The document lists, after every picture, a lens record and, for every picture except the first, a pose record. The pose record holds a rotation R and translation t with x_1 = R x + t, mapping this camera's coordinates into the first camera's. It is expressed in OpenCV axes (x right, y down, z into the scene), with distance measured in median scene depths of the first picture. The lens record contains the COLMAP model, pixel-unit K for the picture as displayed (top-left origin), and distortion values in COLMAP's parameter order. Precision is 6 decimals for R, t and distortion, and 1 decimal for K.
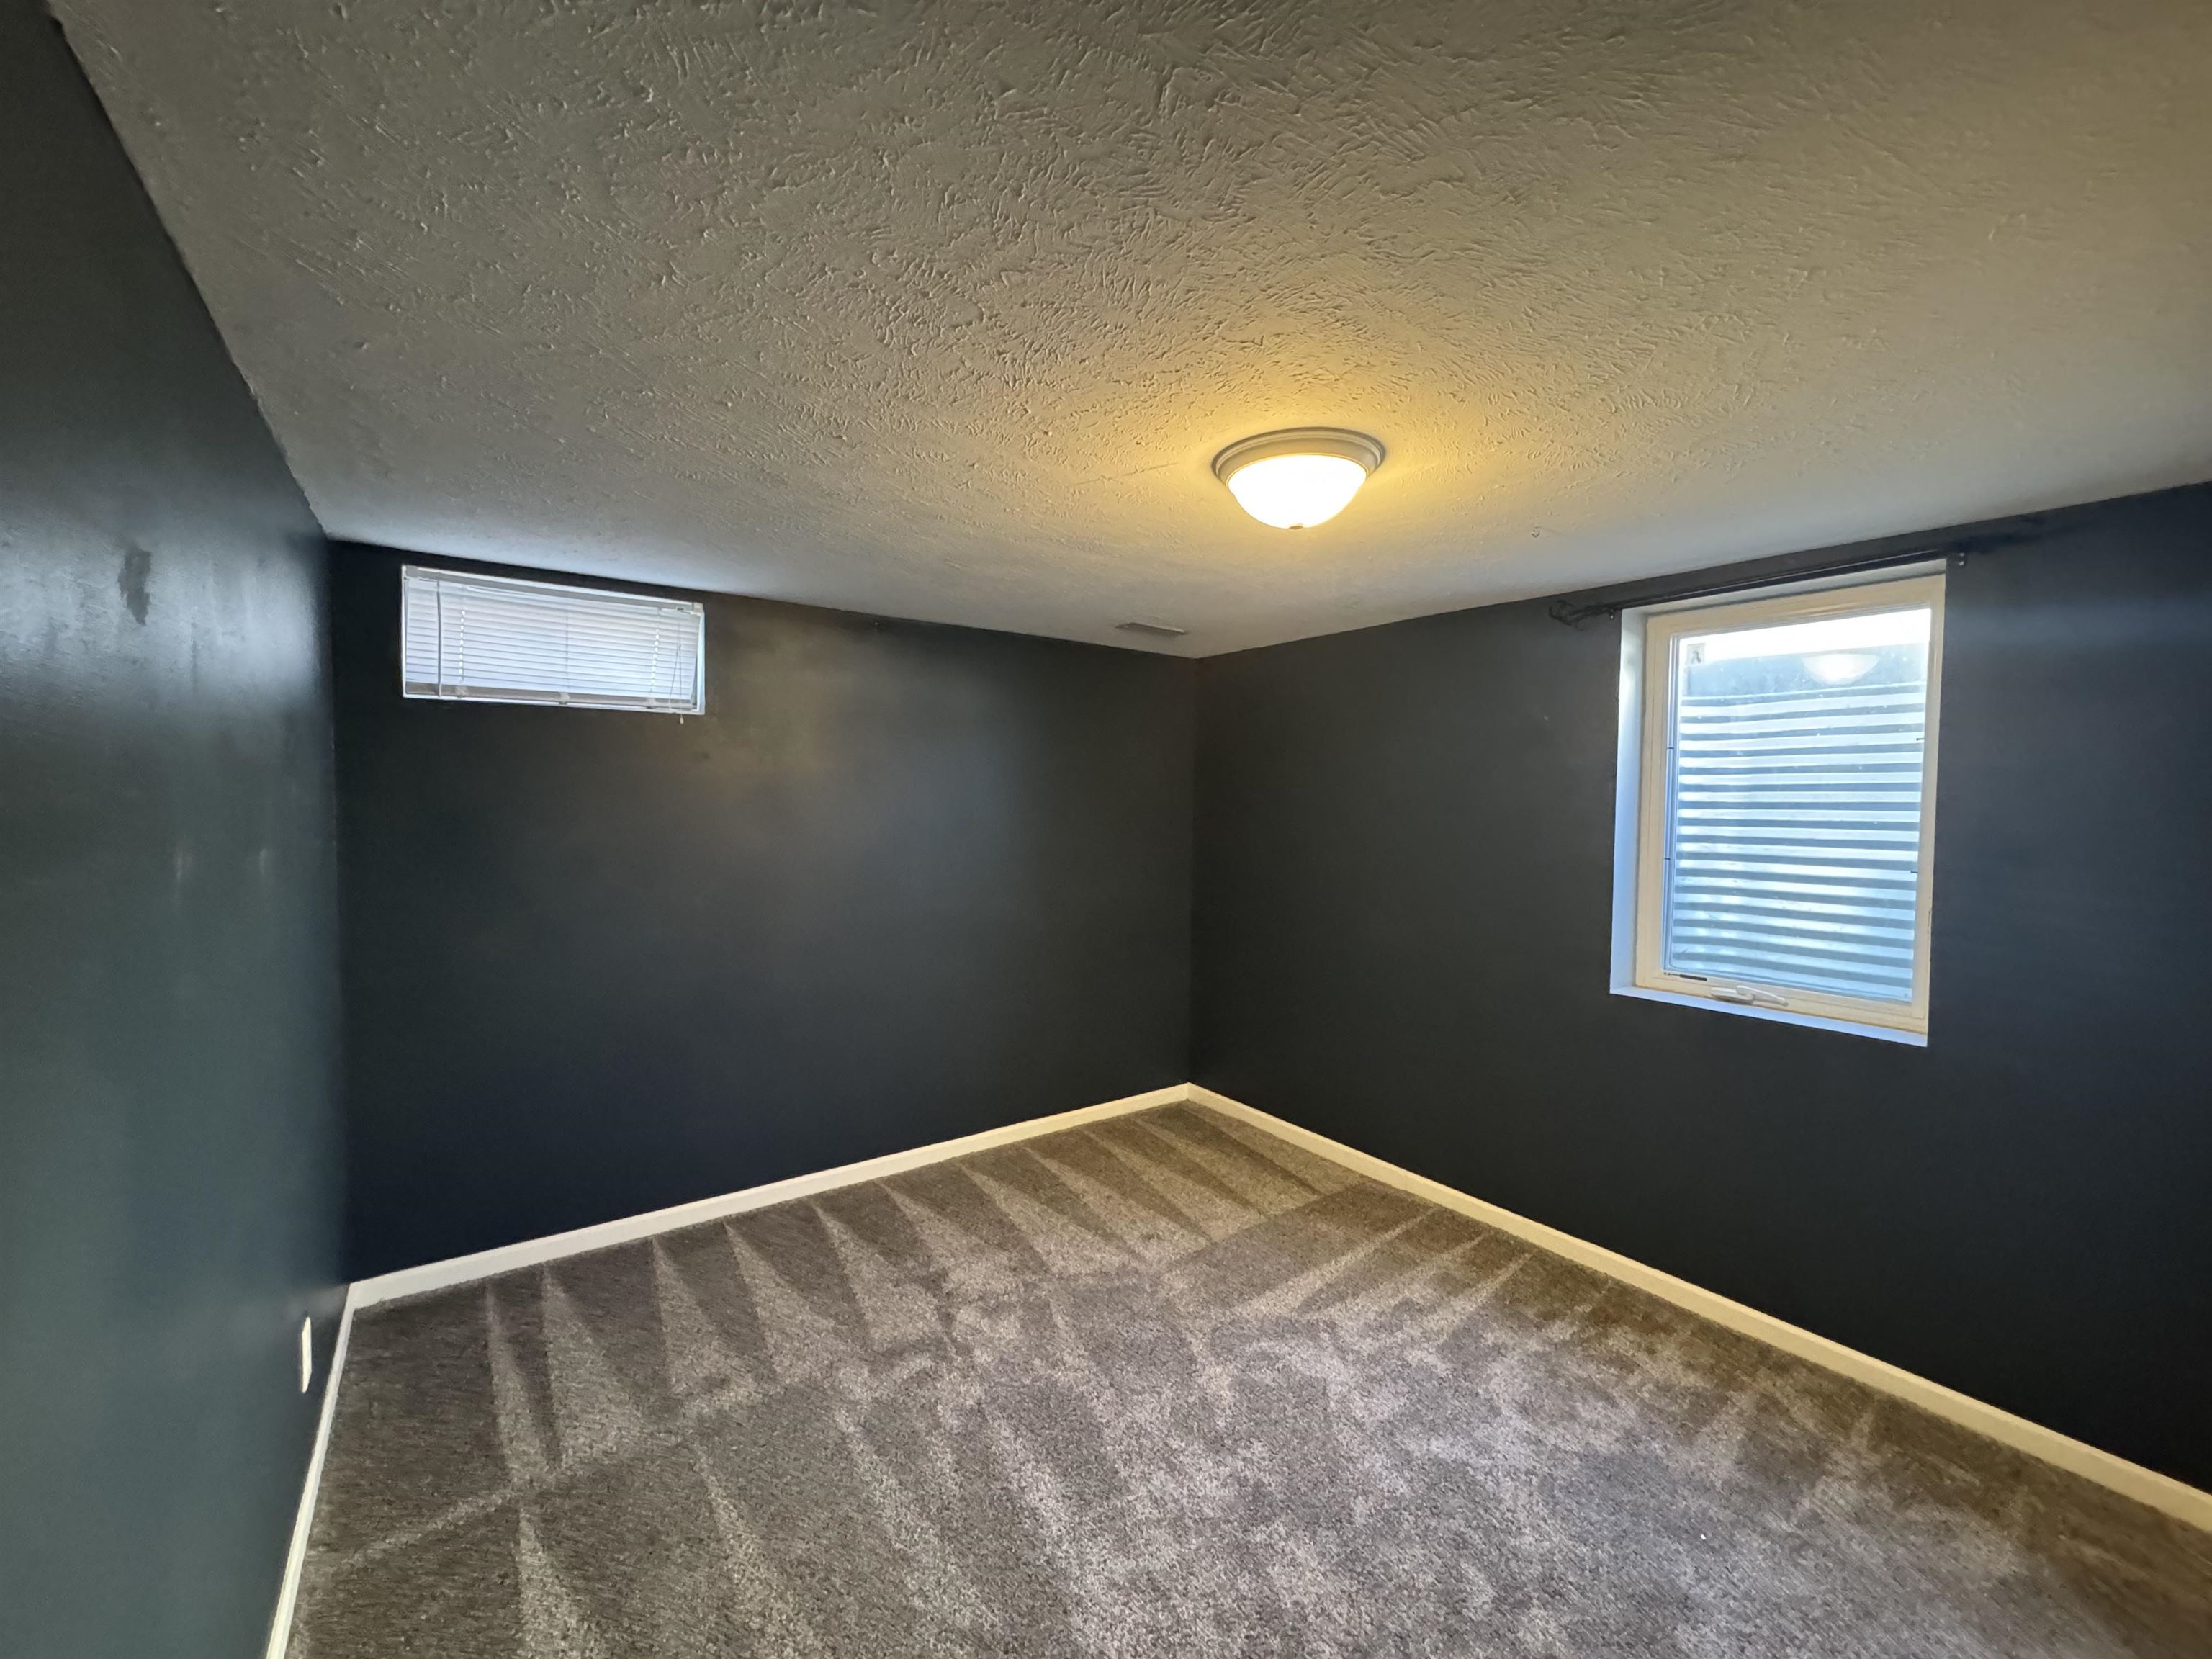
lens RADIAL K [[873.9, 0, 1112.9], [0, 873.9, 832.7], [0, 0, 1]] dist [-0.000673, -0.000019]
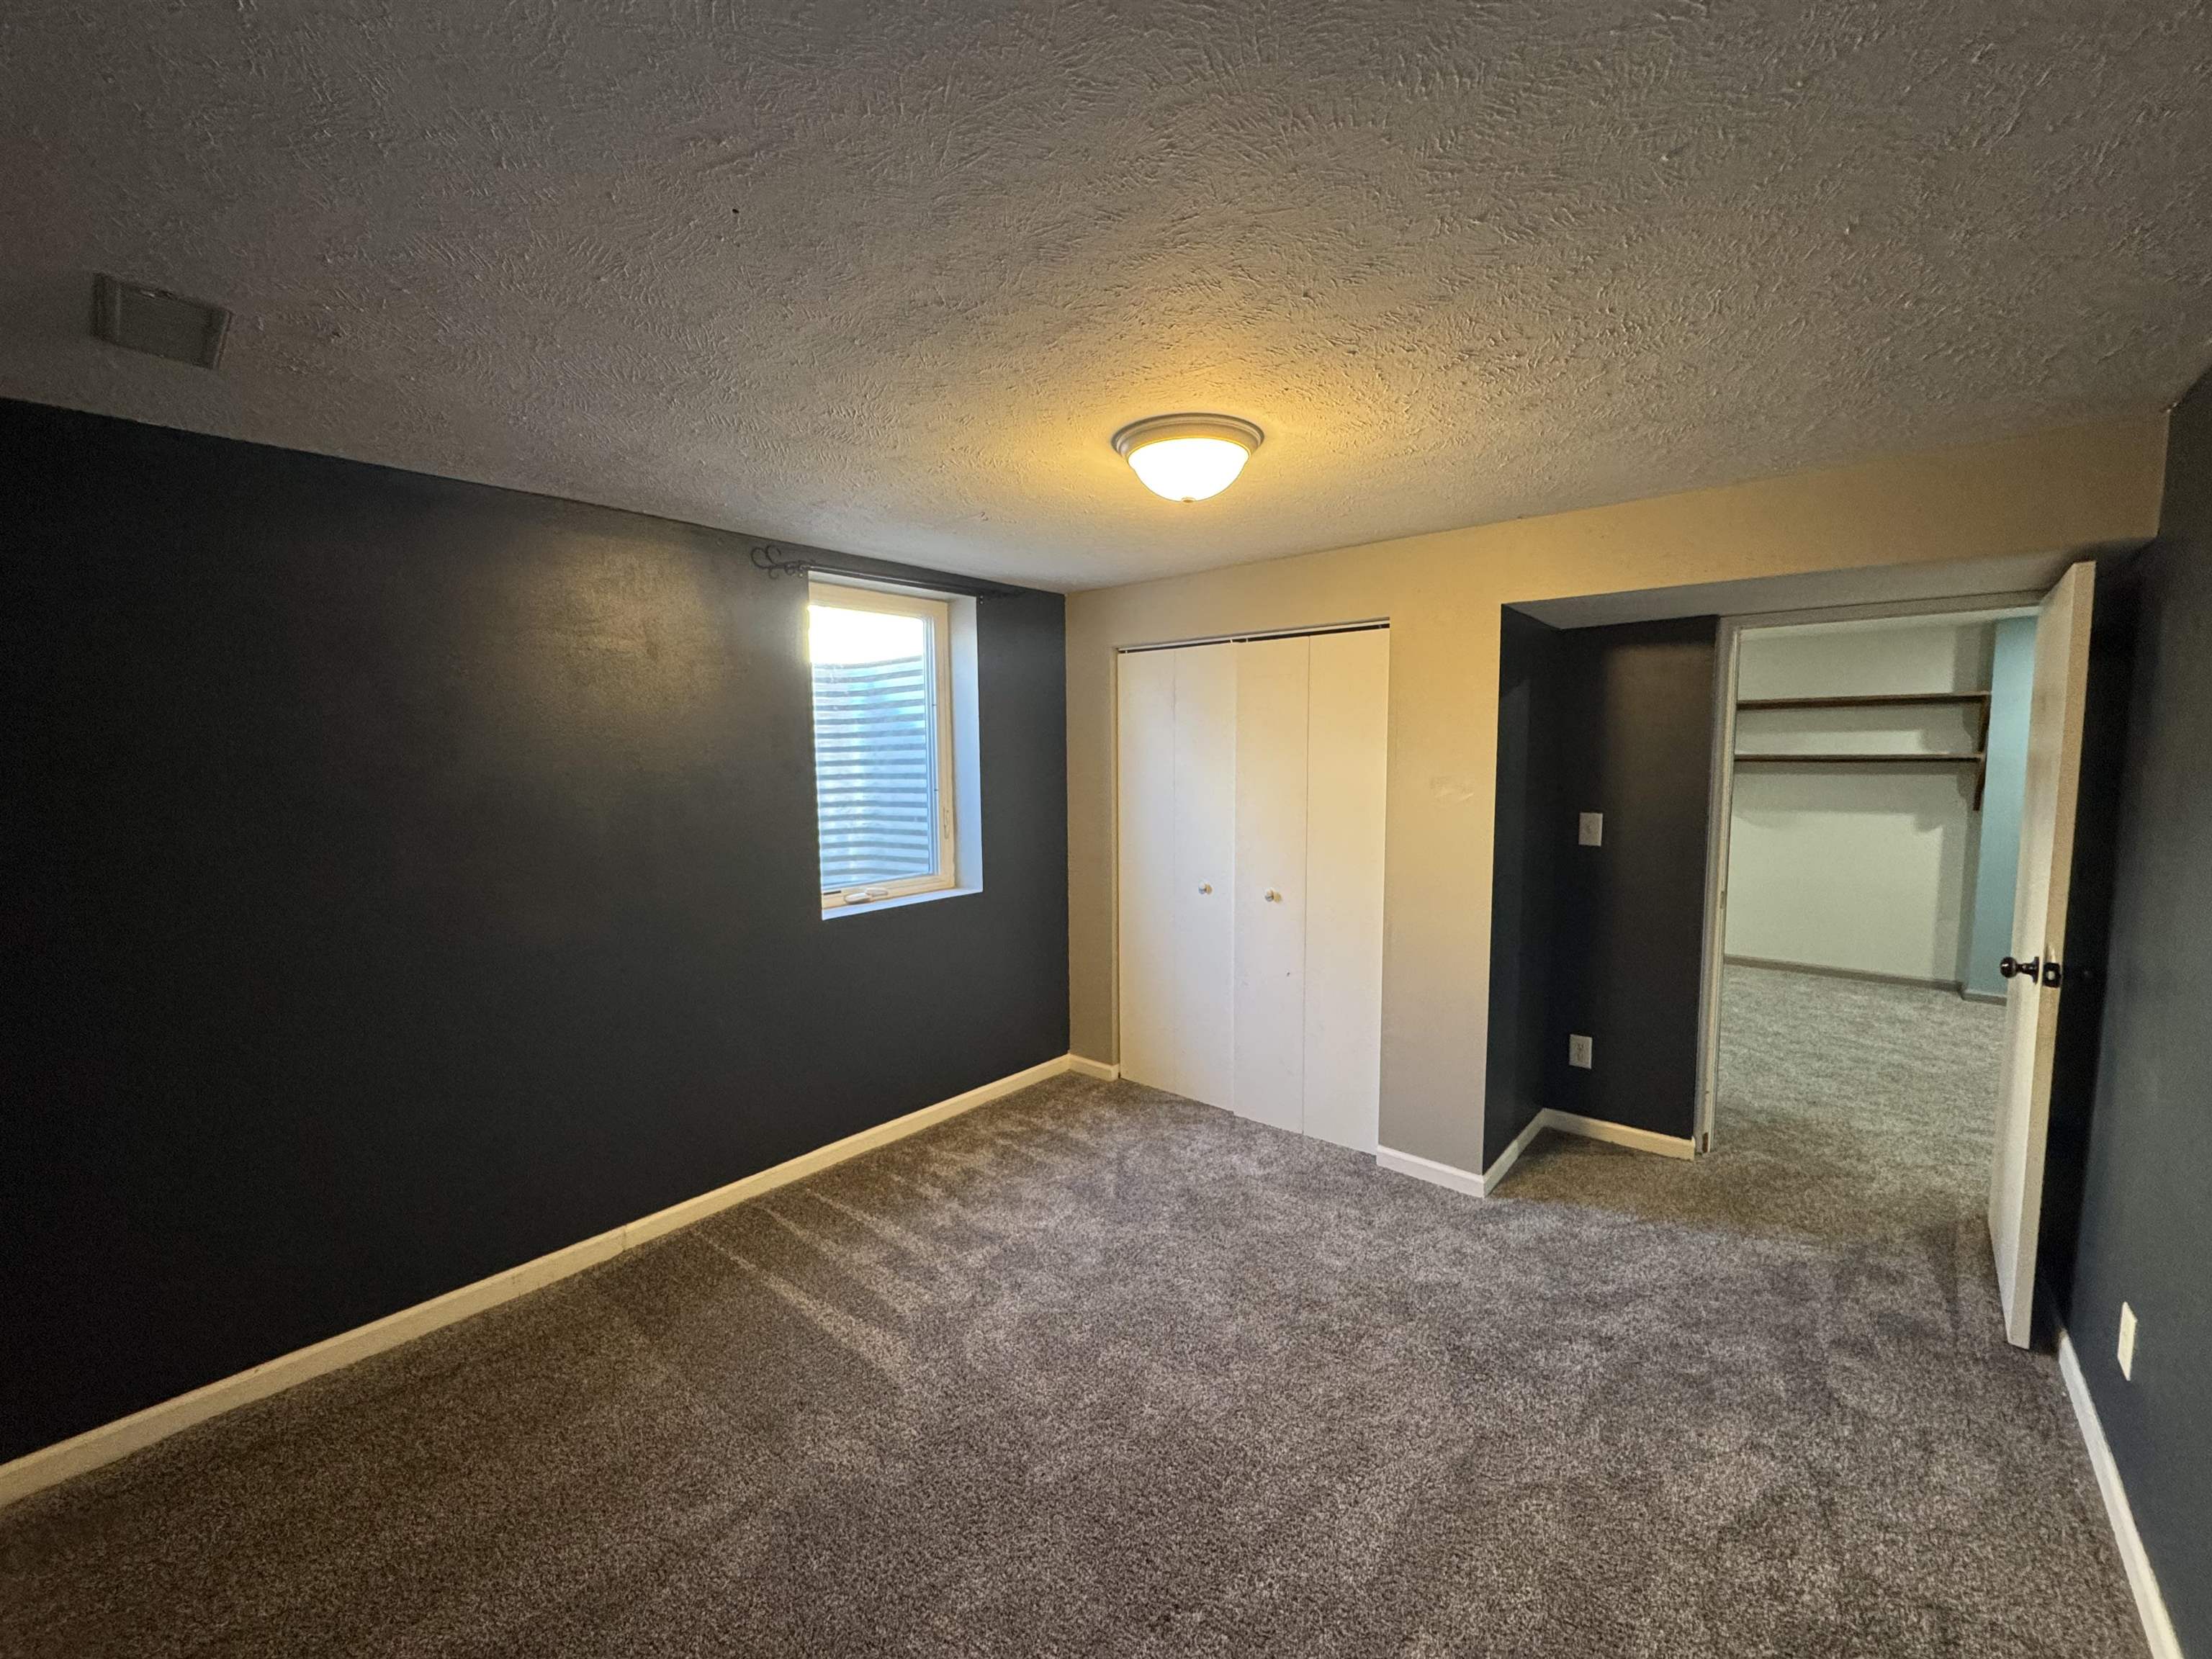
lens RADIAL K [[873.9, 0, 1114.7], [0, 873.9, 825.0], [0, 0, 1]] dist [-0.000673, -0.000019]
pose [[-0.214988, -0.095913, 0.971895, -0.648189], [0.044256, 0.993187, 0.107804, -0.044872], [-0.975613, 0.066188, -0.209279, 0.958215]]
